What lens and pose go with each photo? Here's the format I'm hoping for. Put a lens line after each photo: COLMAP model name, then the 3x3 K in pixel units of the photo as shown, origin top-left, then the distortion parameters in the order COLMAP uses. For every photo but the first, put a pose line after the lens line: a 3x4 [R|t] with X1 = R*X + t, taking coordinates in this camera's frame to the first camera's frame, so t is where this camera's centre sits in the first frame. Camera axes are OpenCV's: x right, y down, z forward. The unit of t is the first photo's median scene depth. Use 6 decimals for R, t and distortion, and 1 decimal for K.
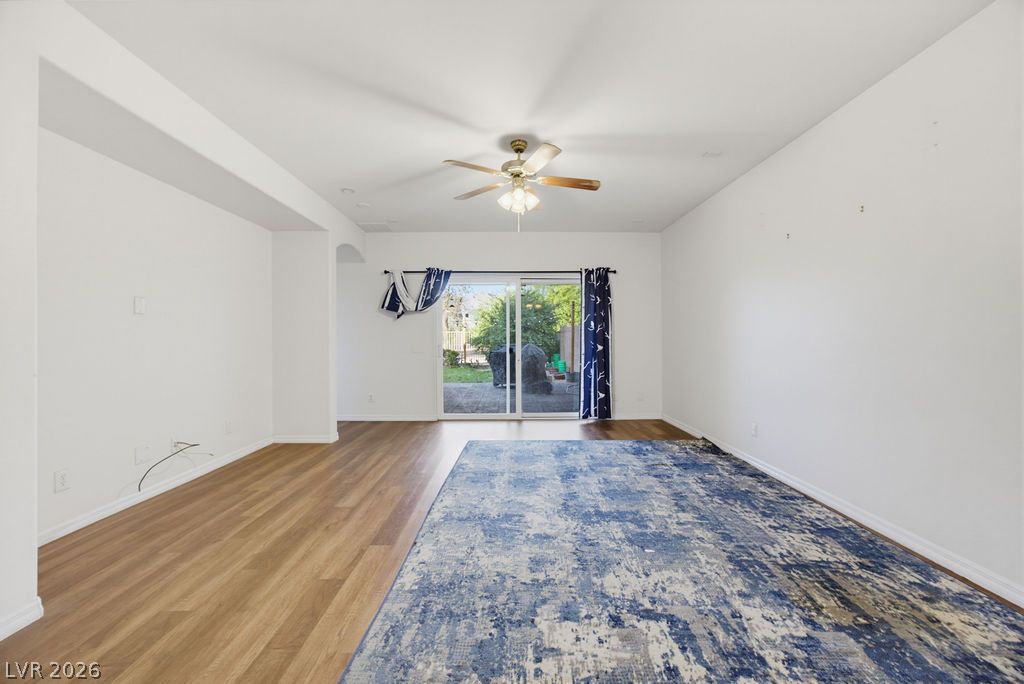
lens RADIAL K [[398.3, 0, 513.2], [0, 398.3, 339.2], [0, 0, 1]] dist [-0.025659, 0.008582]
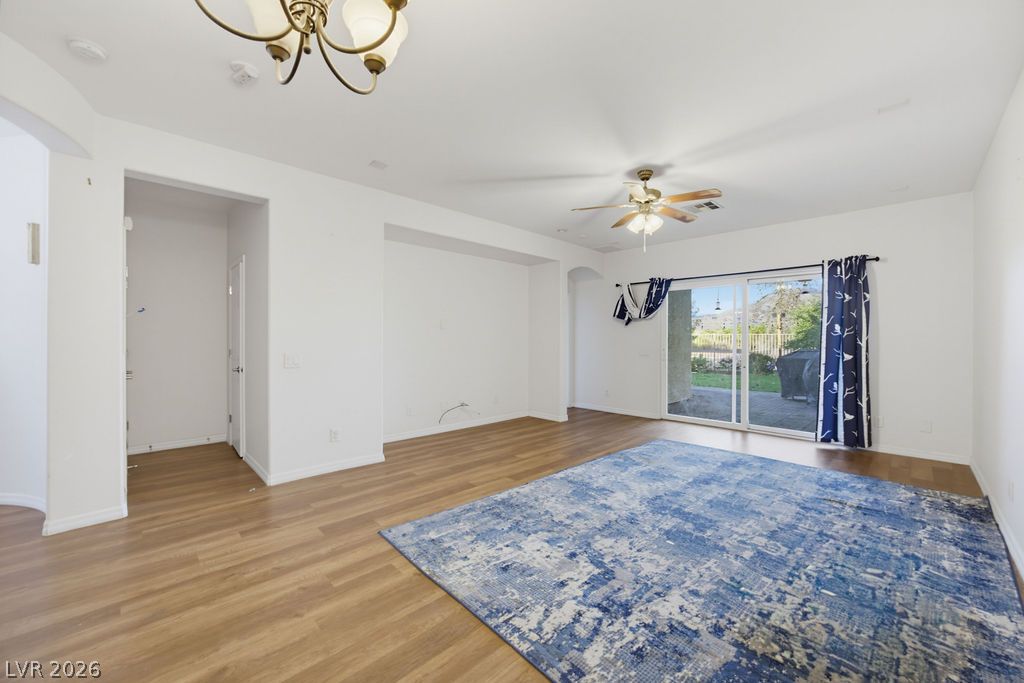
lens RADIAL K [[398.3, 0, 513.2], [0, 398.3, 338.7], [0, 0, 1]] dist [-0.025659, 0.008582]
pose [[0.693331, 0.004981, -0.720602, 0.474222], [-0.007050, 0.999975, 0.000128, -0.016177], [0.720584, 0.004991, 0.693349, -0.045996]]
